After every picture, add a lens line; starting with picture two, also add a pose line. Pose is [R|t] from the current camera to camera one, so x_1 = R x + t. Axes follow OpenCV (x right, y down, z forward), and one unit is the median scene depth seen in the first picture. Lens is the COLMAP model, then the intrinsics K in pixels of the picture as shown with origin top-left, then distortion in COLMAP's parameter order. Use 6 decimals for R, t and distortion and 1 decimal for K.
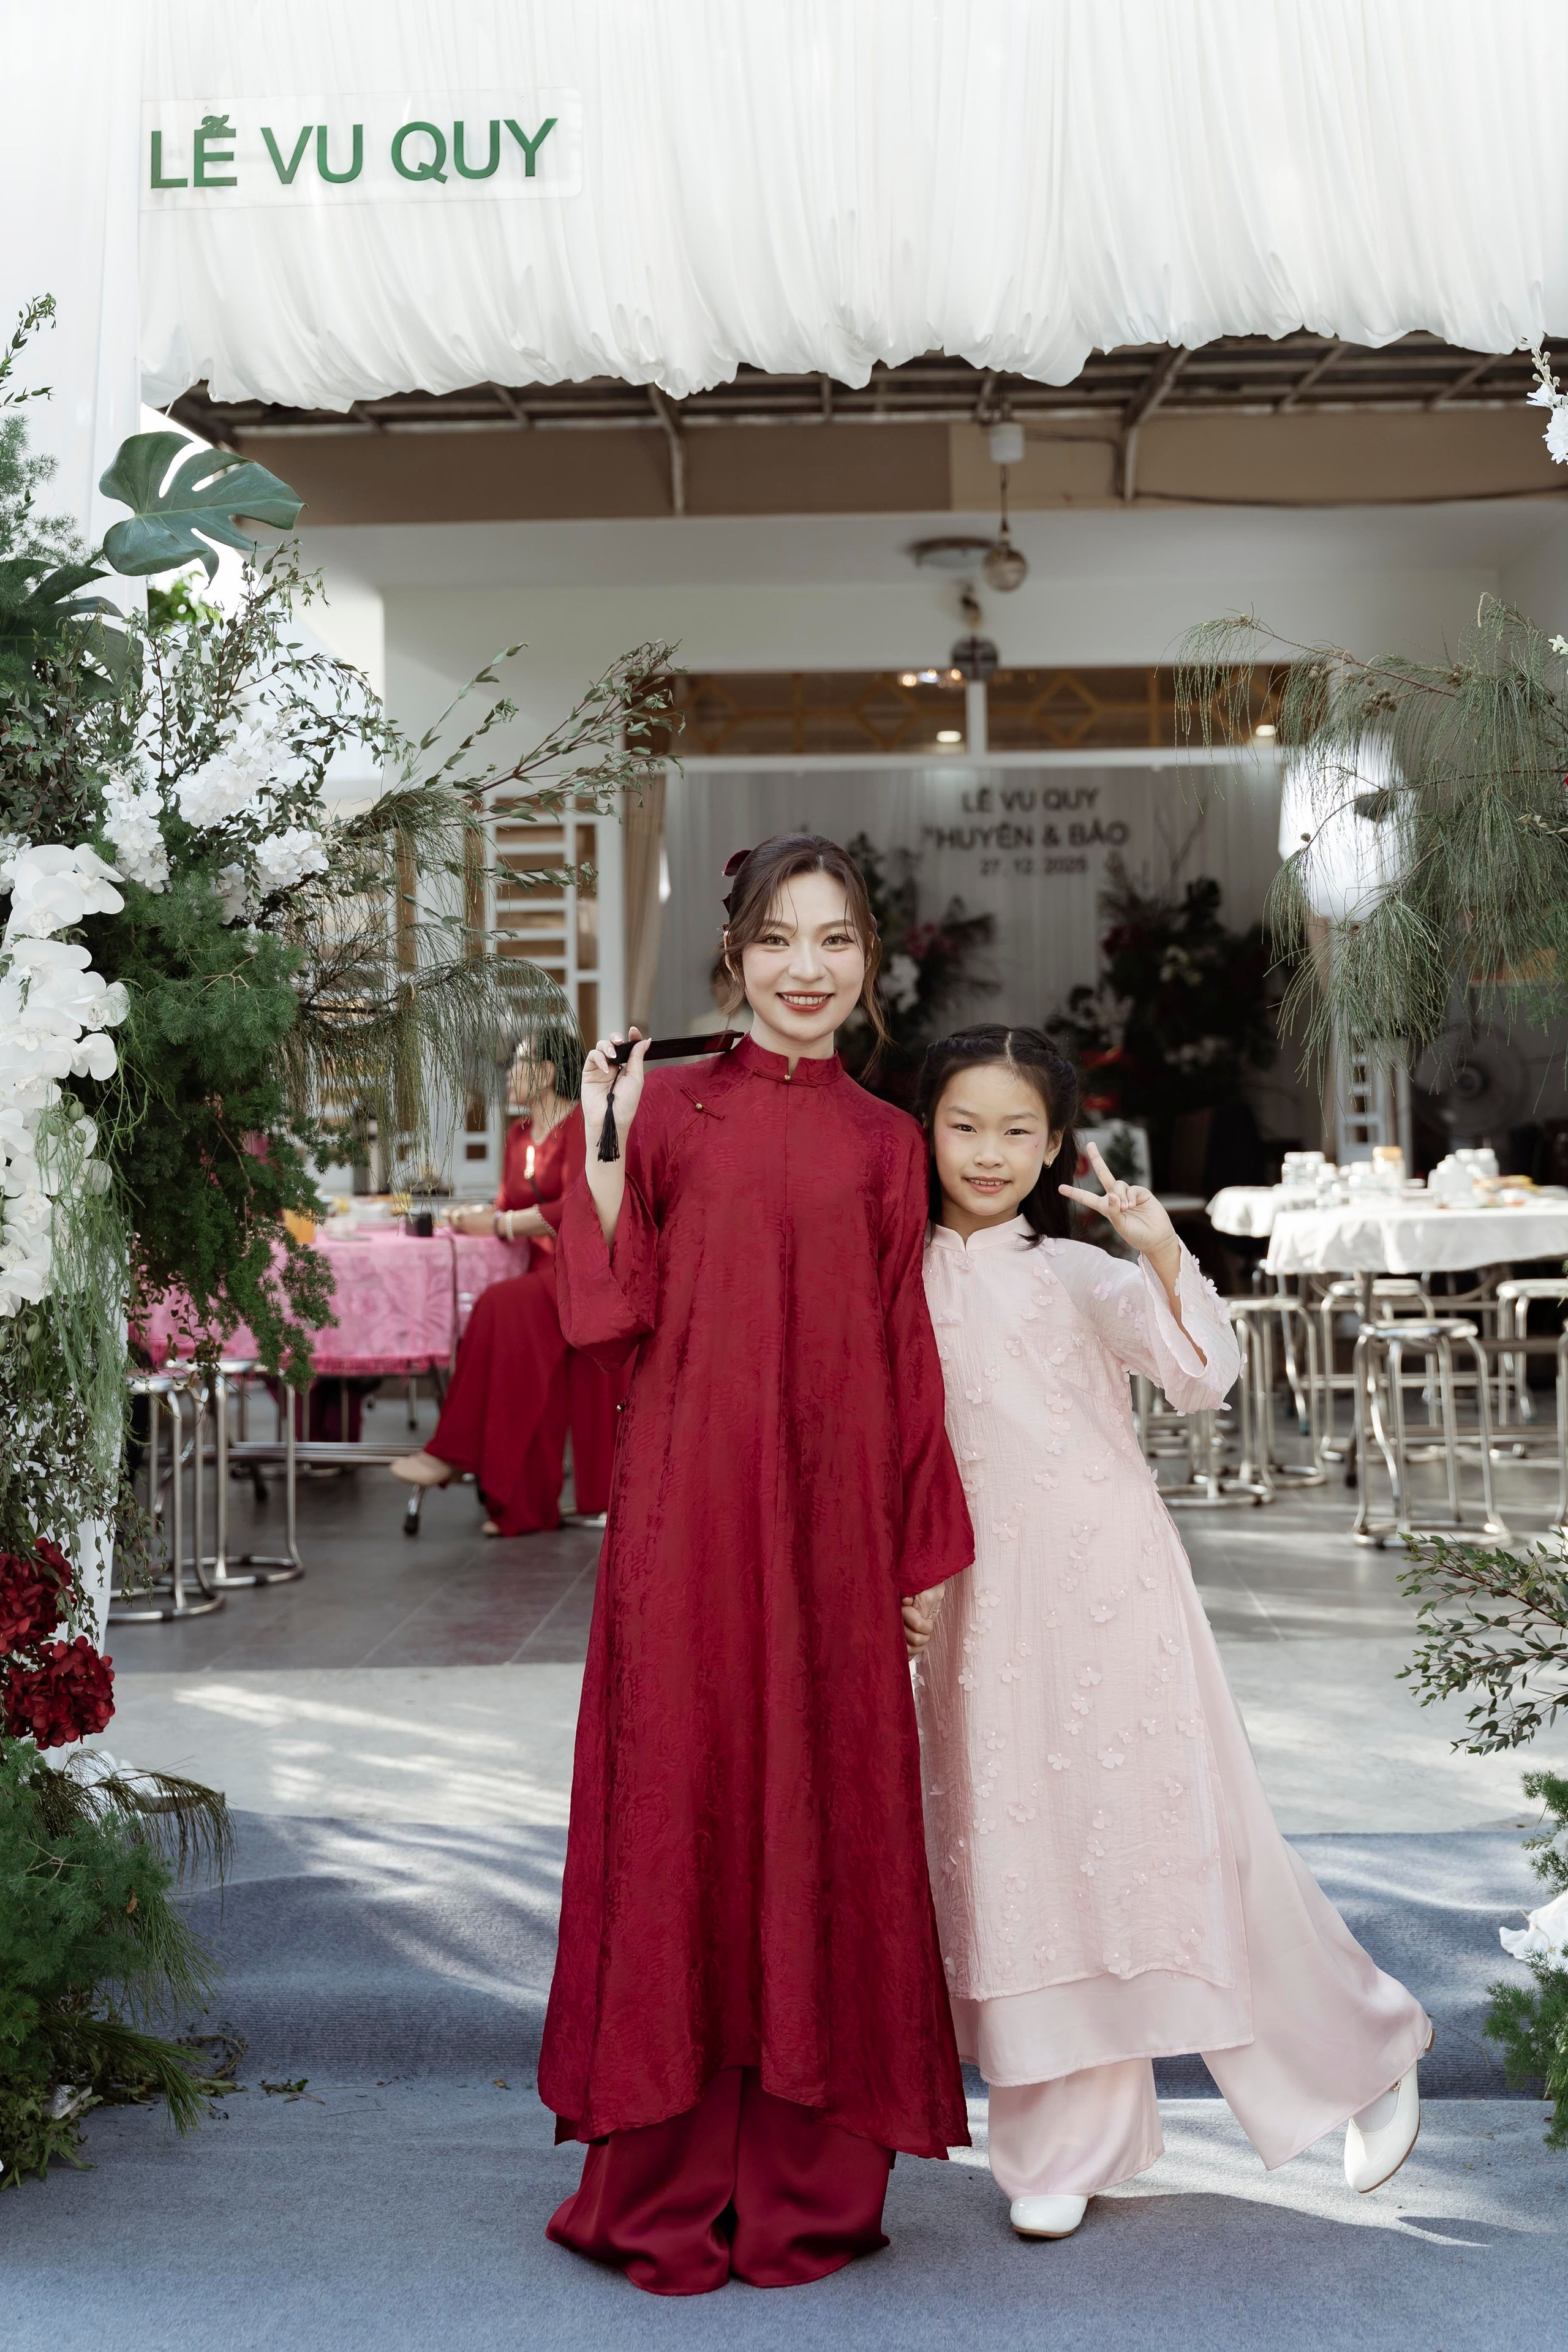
lens RADIAL K [[2819.0, 0, 797.4], [0, 2819.0, 894.2], [0, 0, 1]] dist [0.008680, 0.001592]
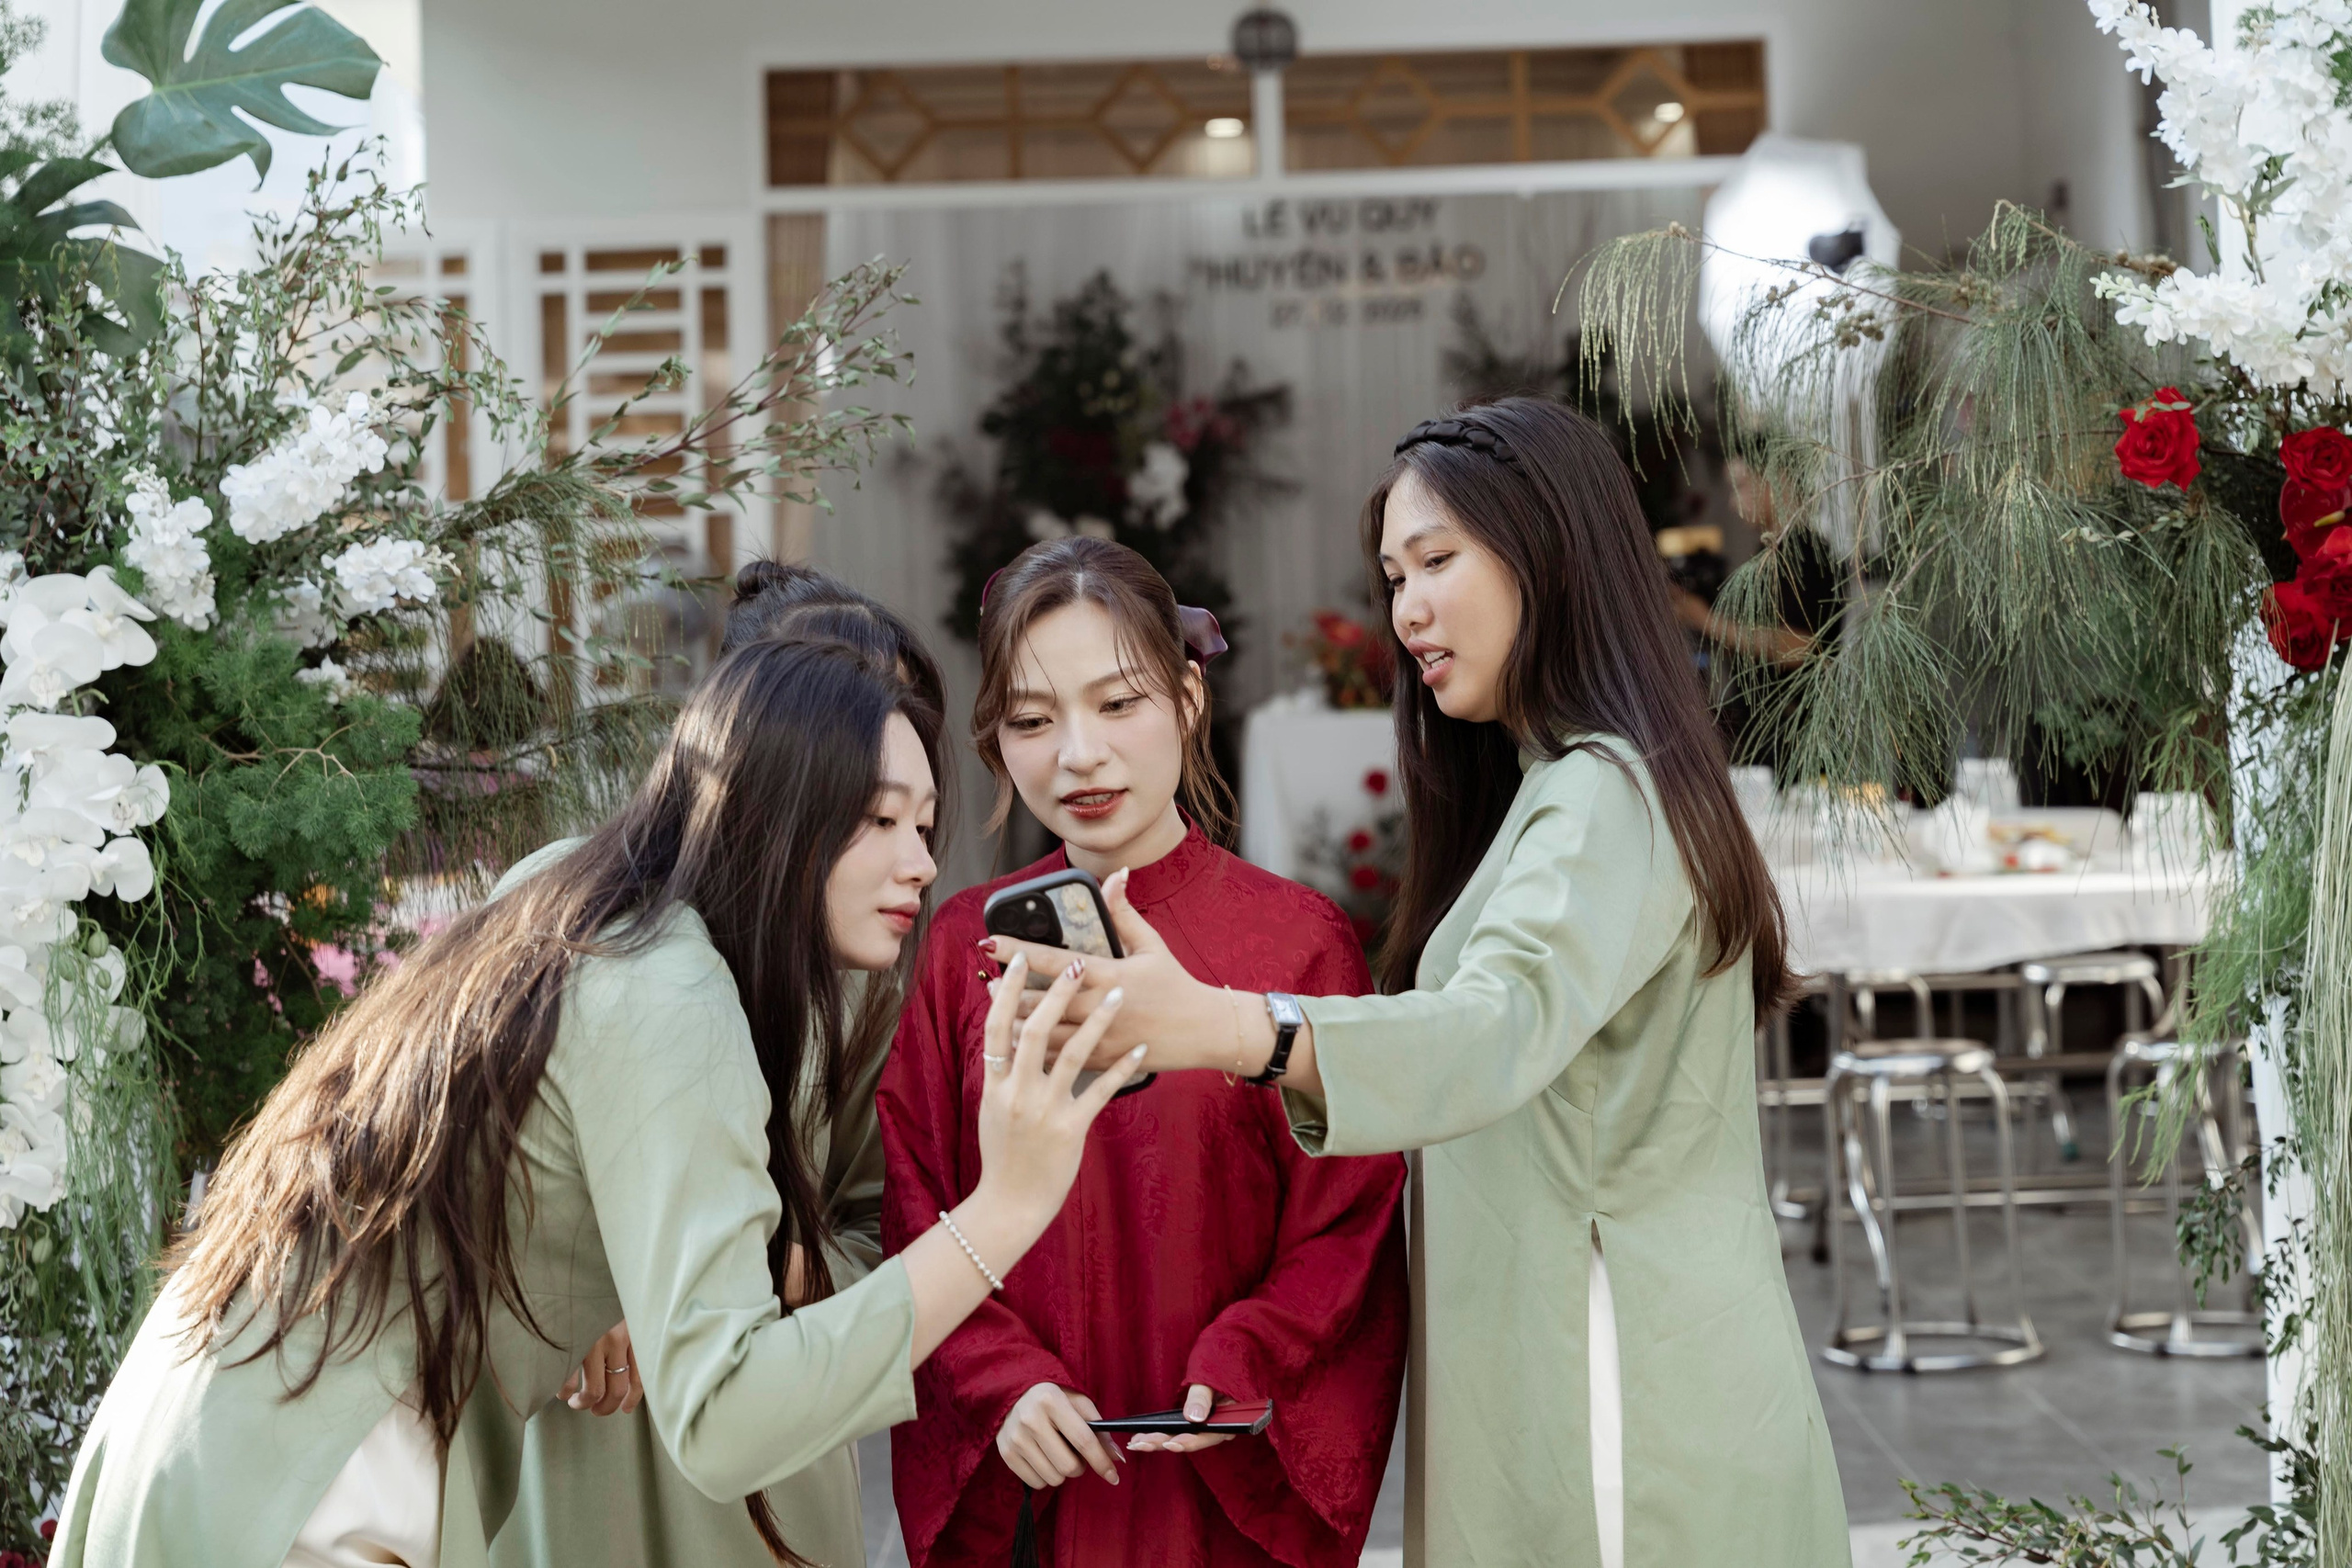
lens RADIAL K [[4097.8, 0, 1128.1], [0, 4097.8, 281.0], [0, 0, 1]] dist [0.021072, 0.061512]
pose [[0.999349, -0.014936, 0.032849, -0.016458], [0.015024, 0.999884, -0.002438, -0.068047], [-0.032808, 0.002930, 0.999457, -0.056106]]
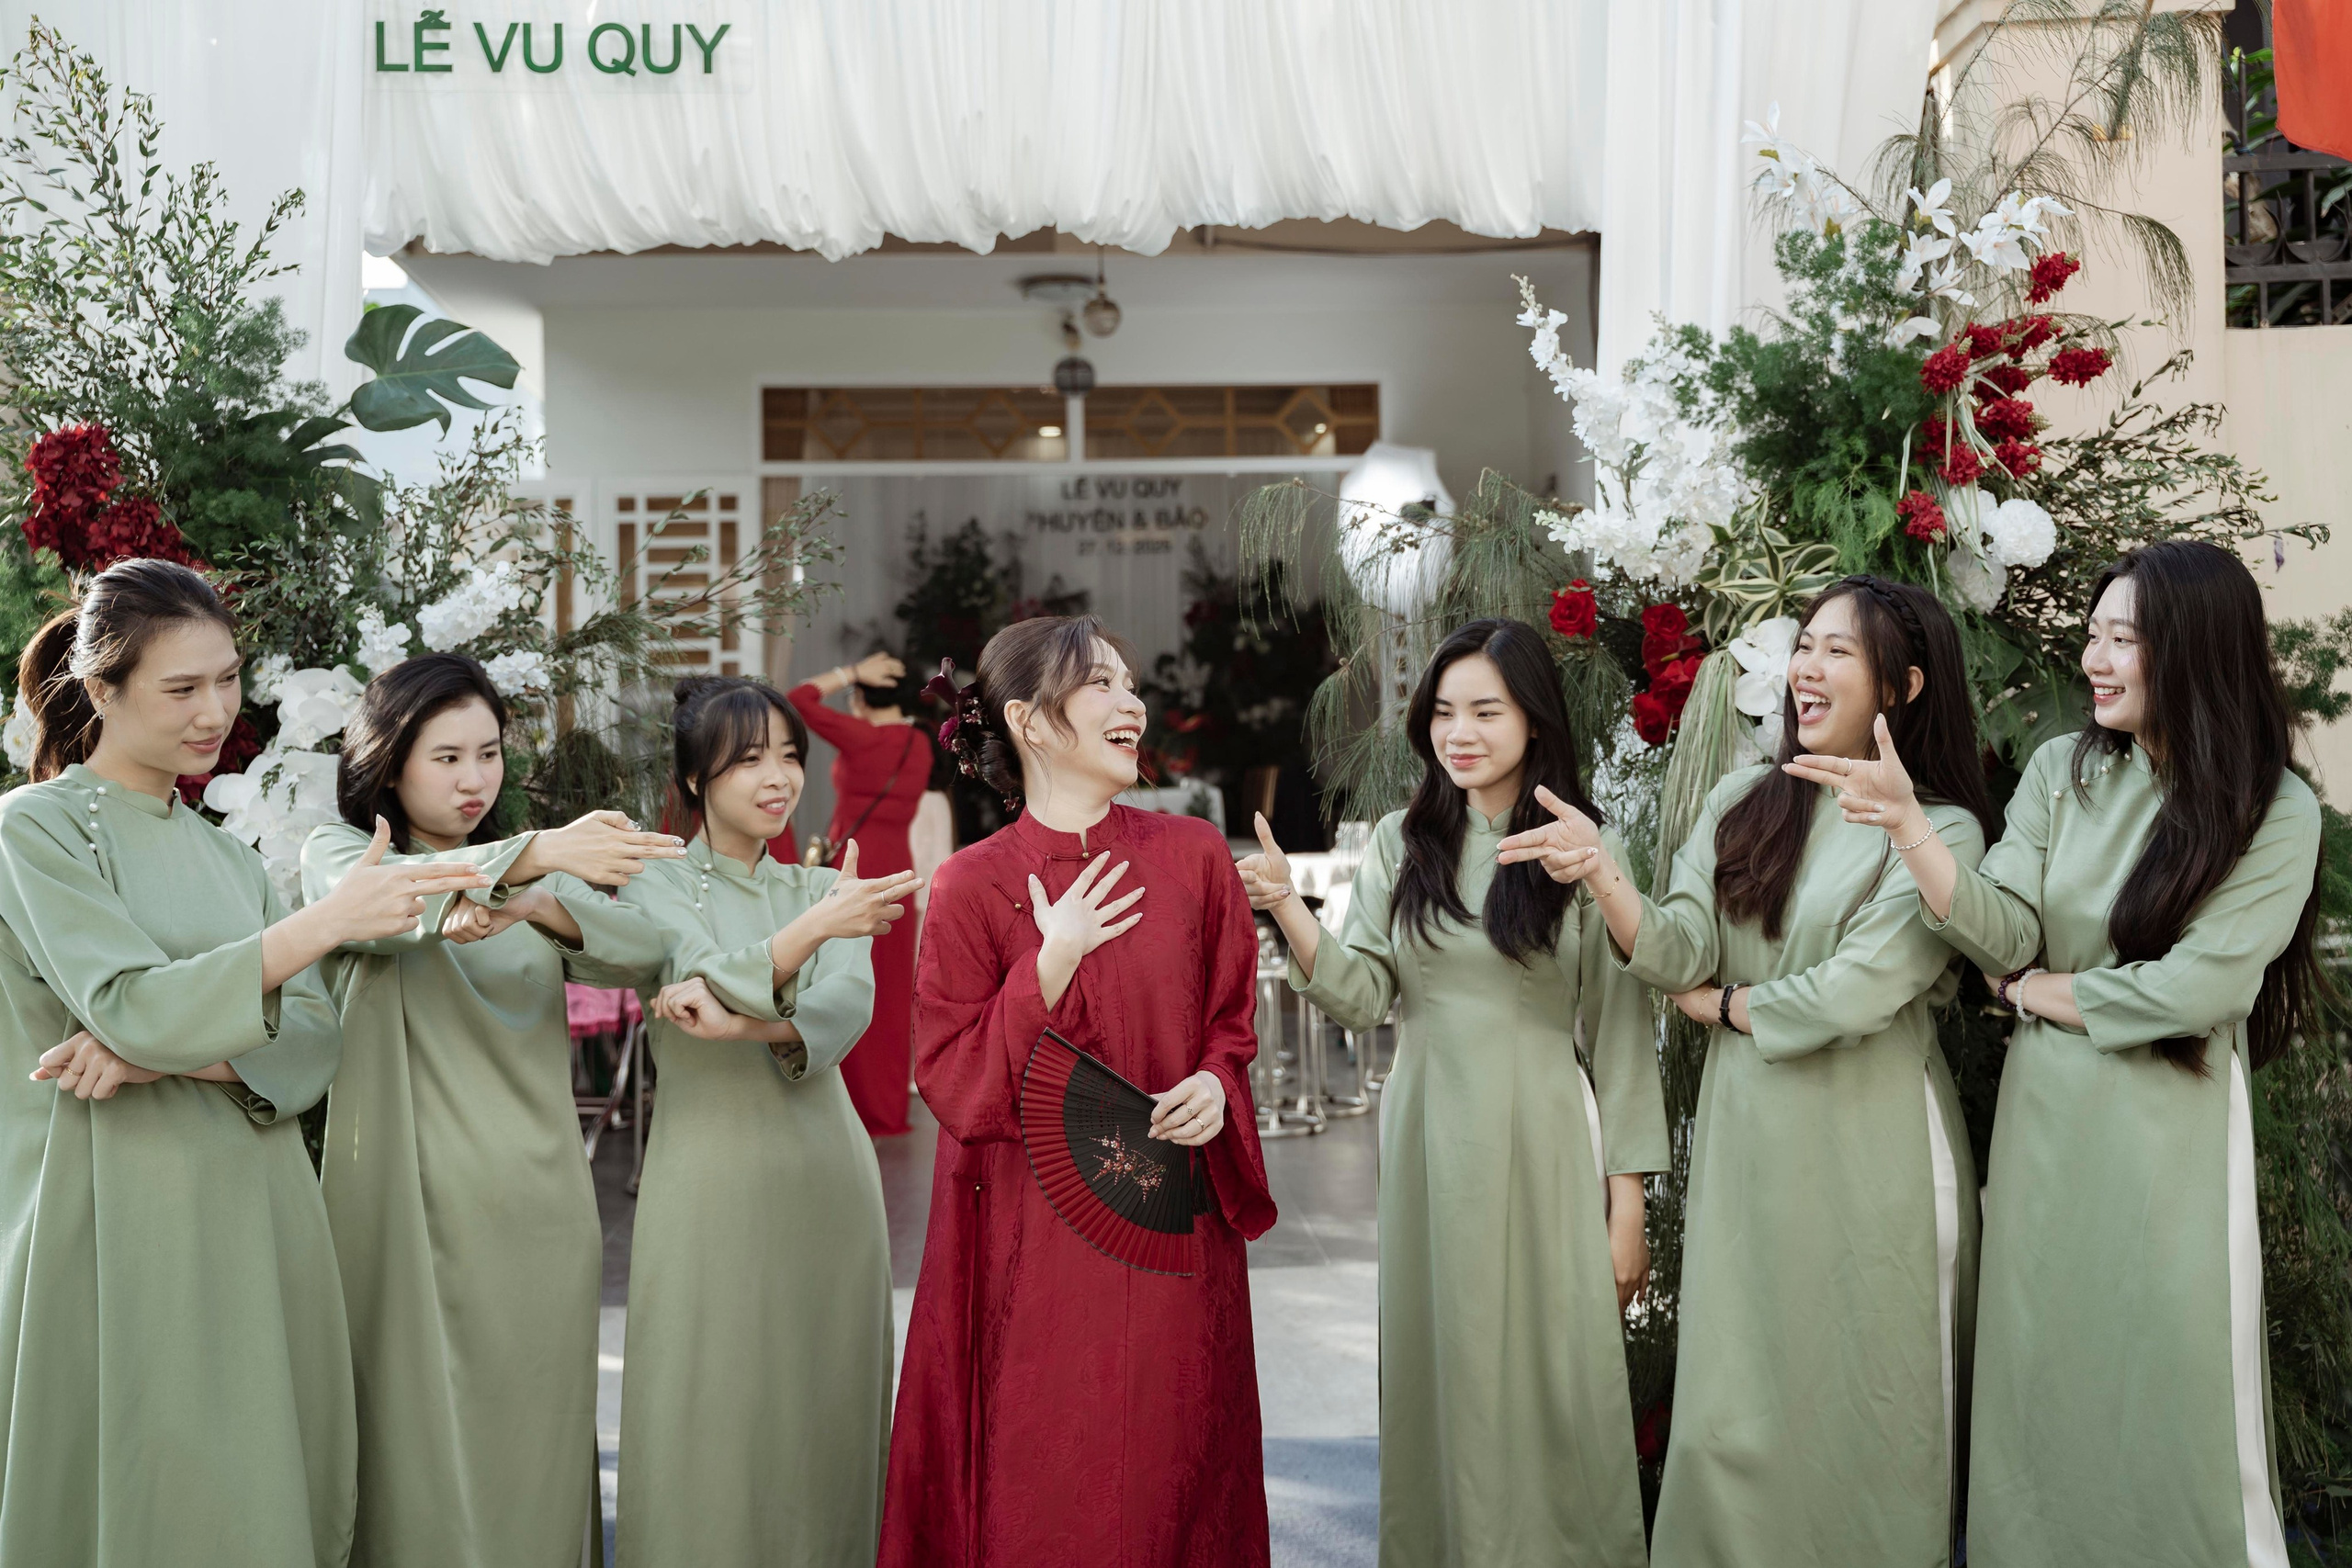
lens RADIAL K [[2546.2, 0, 1203.6], [0, 2546.2, 590.8], [0, 0, 1]] dist [0.065347, -0.017012]
pose [[0.993358, 0.001892, 0.115049, -0.010790], [-0.004319, 0.999773, 0.020852, -0.058850], [-0.114983, -0.021210, 0.993141, -0.099535]]
